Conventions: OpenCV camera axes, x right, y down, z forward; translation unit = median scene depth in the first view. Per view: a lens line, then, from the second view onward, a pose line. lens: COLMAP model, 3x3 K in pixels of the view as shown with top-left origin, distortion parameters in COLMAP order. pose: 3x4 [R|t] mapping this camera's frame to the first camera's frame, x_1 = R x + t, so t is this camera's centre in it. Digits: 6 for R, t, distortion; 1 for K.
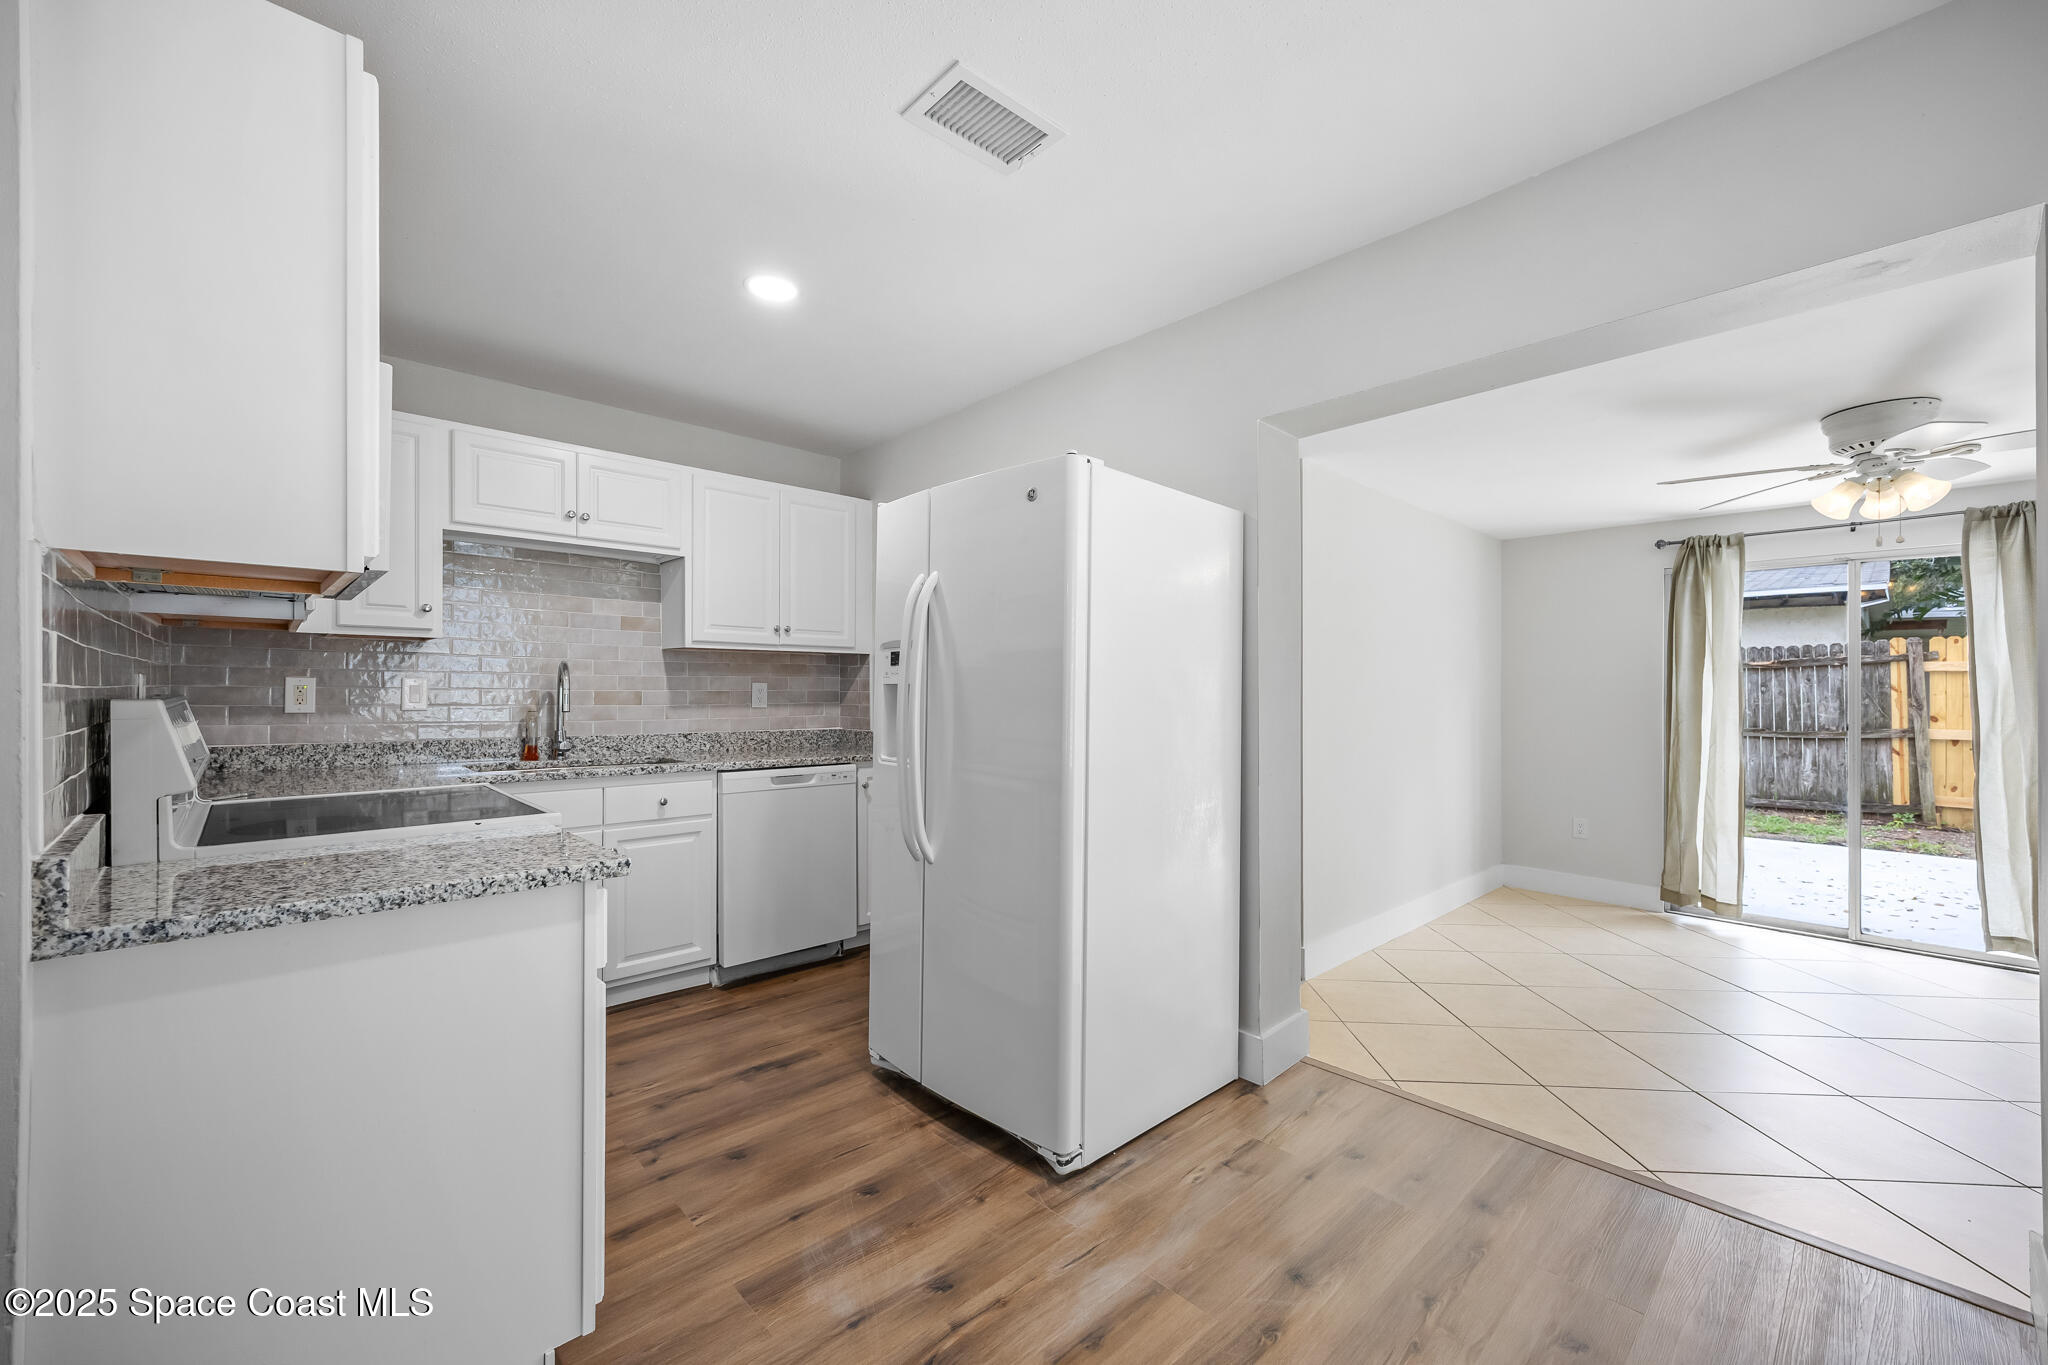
lens RADIAL K [[813.5, 0, 1008.7], [0, 813.5, 677.0], [0, 0, 1]] dist [0.000744, -0.000182]
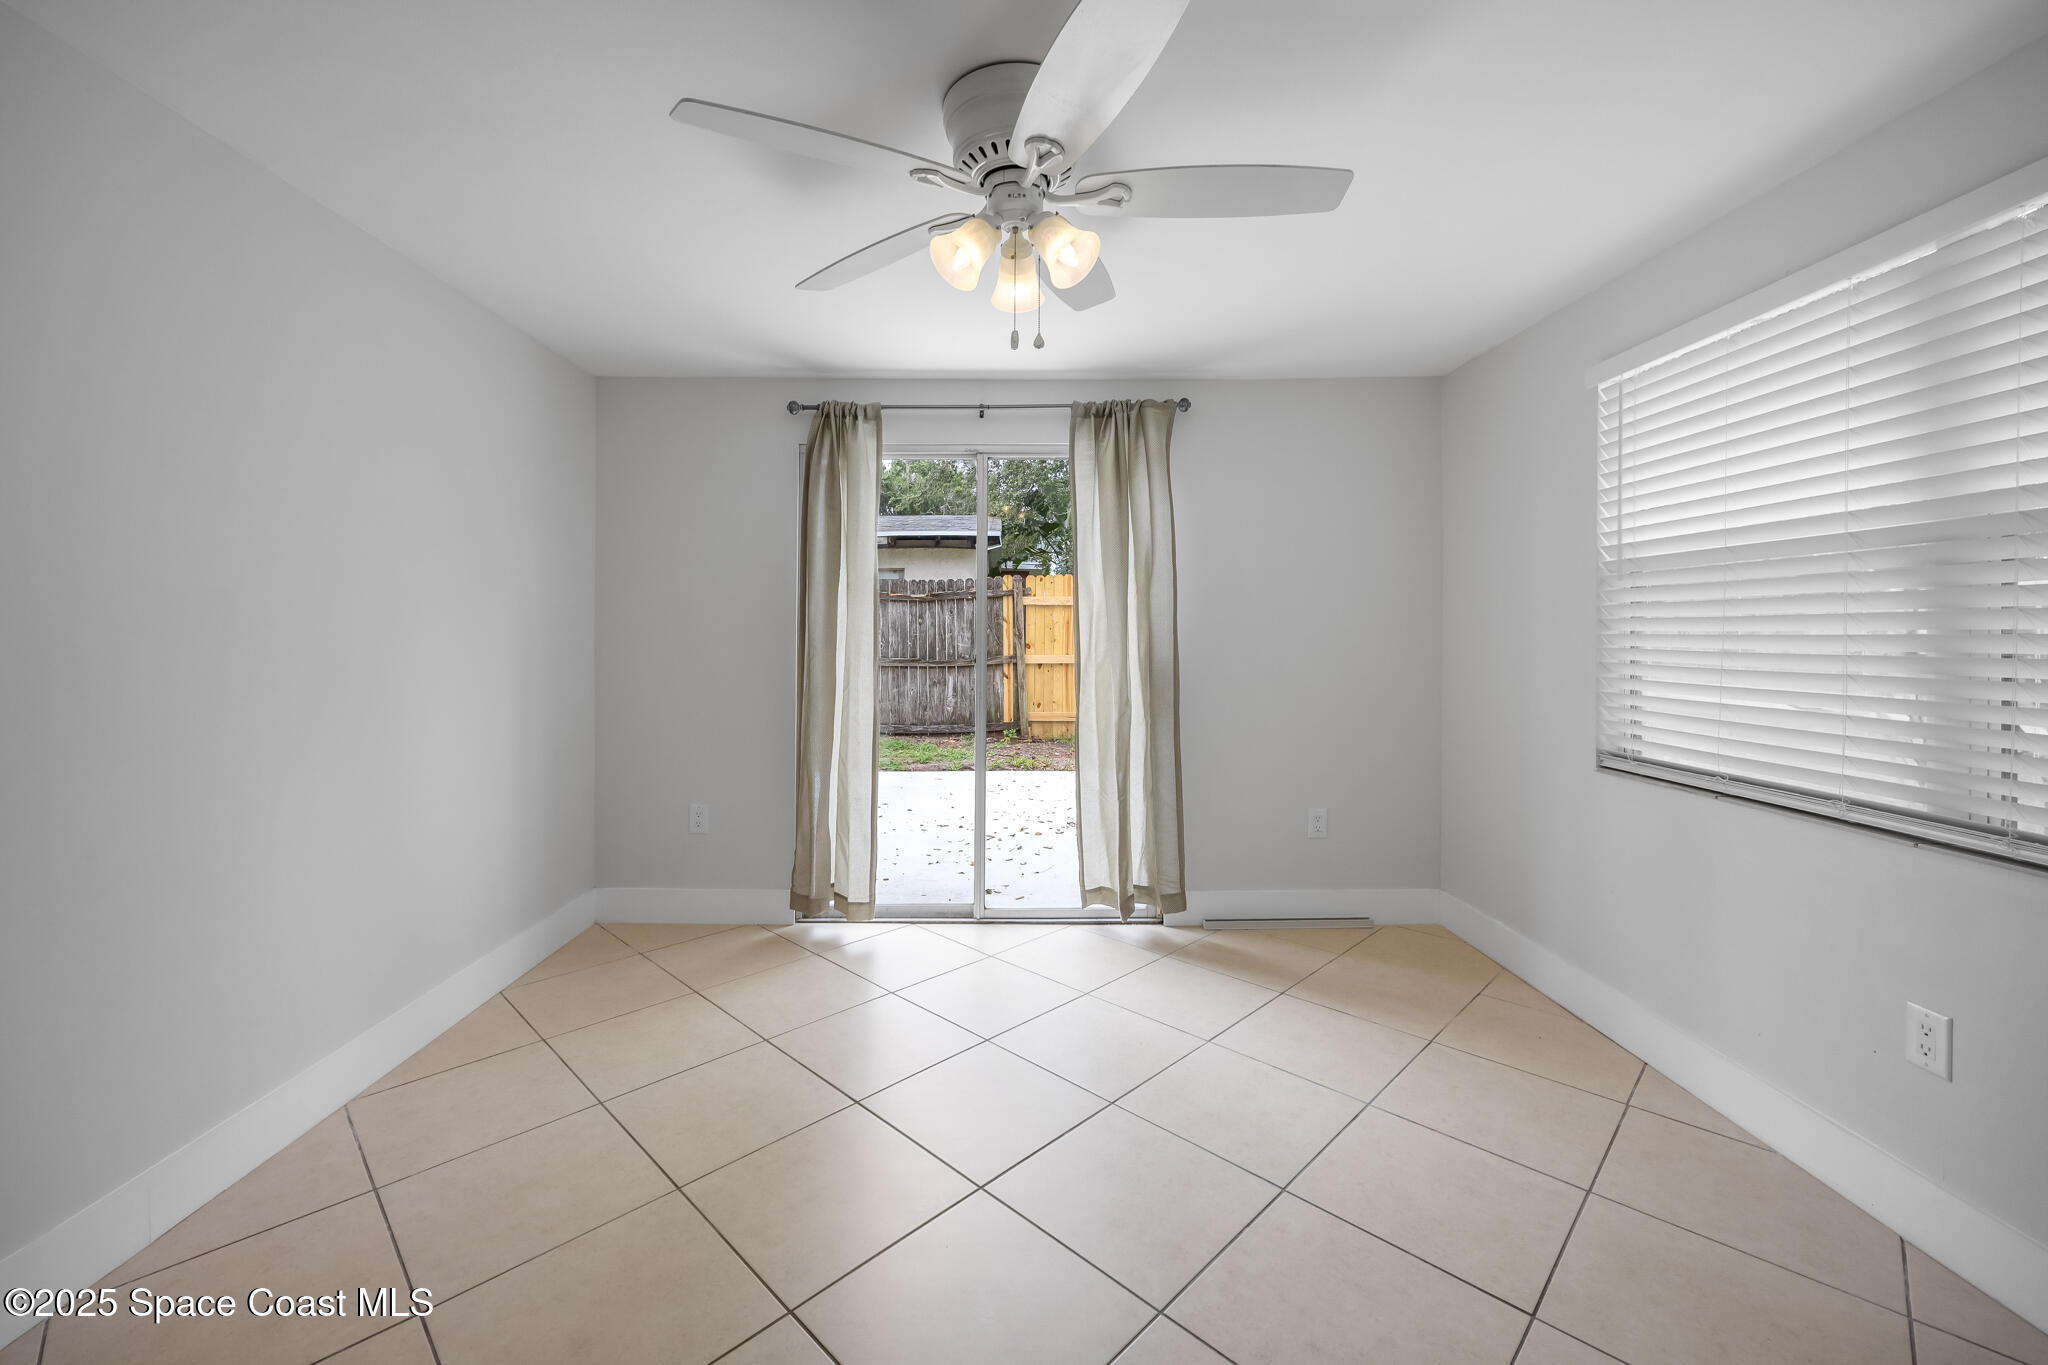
lens RADIAL K [[841.0, 0, 998.4], [0, 841.0, 635.6], [0, 0, 1]] dist [0.000020, 0.000002]
pose [[0.678143, -0.010179, 0.734859, 0.264025], [-0.008962, 0.999715, 0.022118, 0.012056], [-0.734875, -0.021585, 0.677859, 0.254521]]
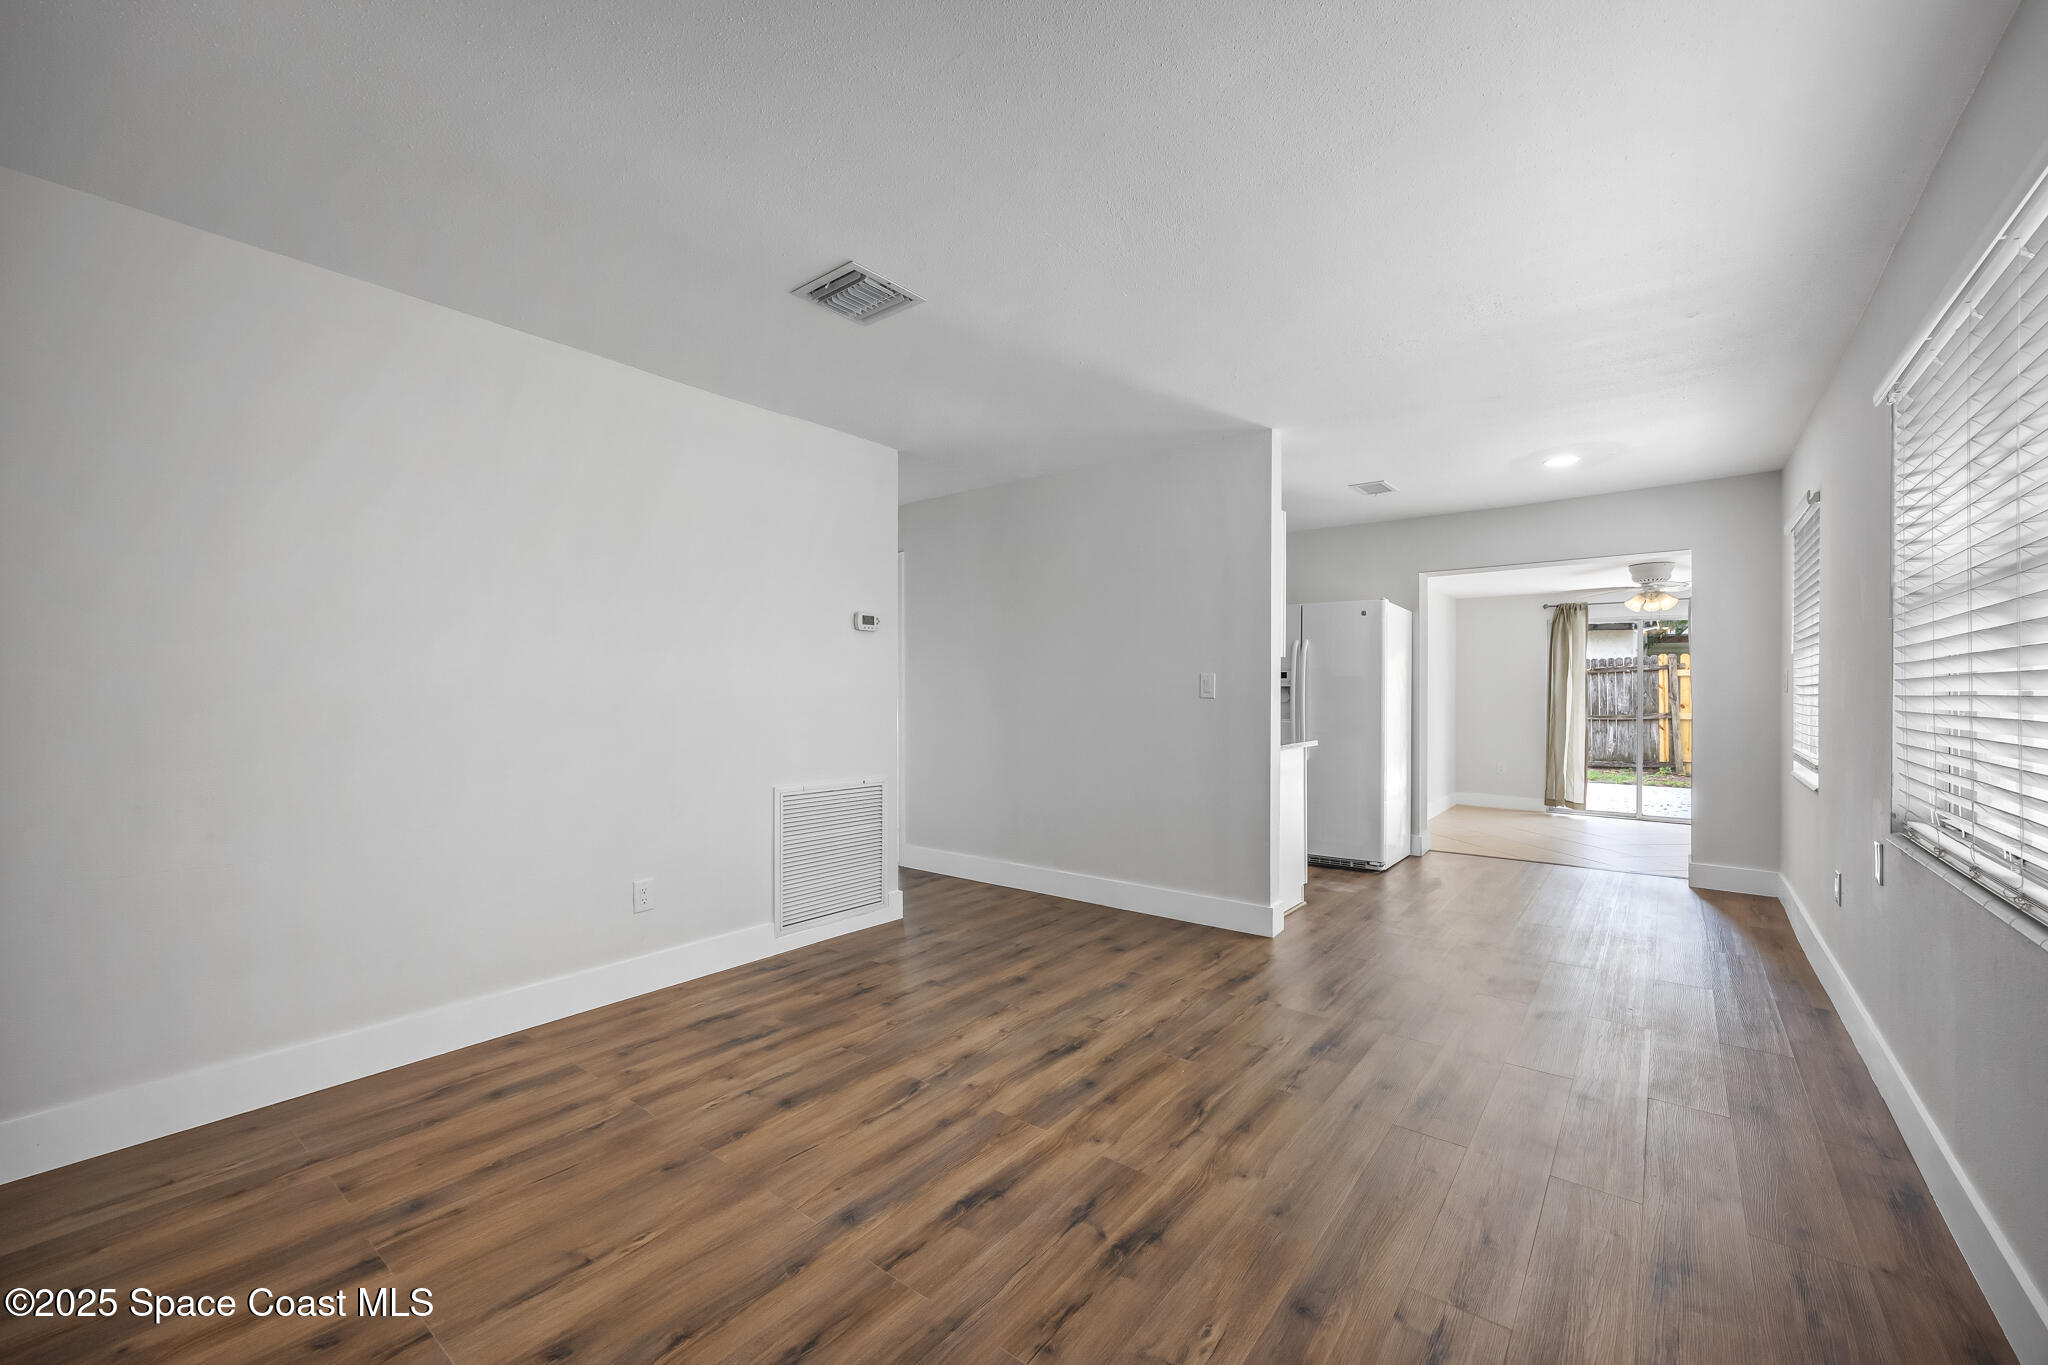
lens RADIAL K [[813.5, 0, 1016.0], [0, 813.5, 686.4], [0, 0, 1]] dist [0.000744, -0.000182]
pose [[0.988233, -0.001937, 0.152941, -0.426966], [-0.000031, 0.999917, 0.012866, -0.007786], [-0.152953, -0.012719, 0.988152, -0.404553]]
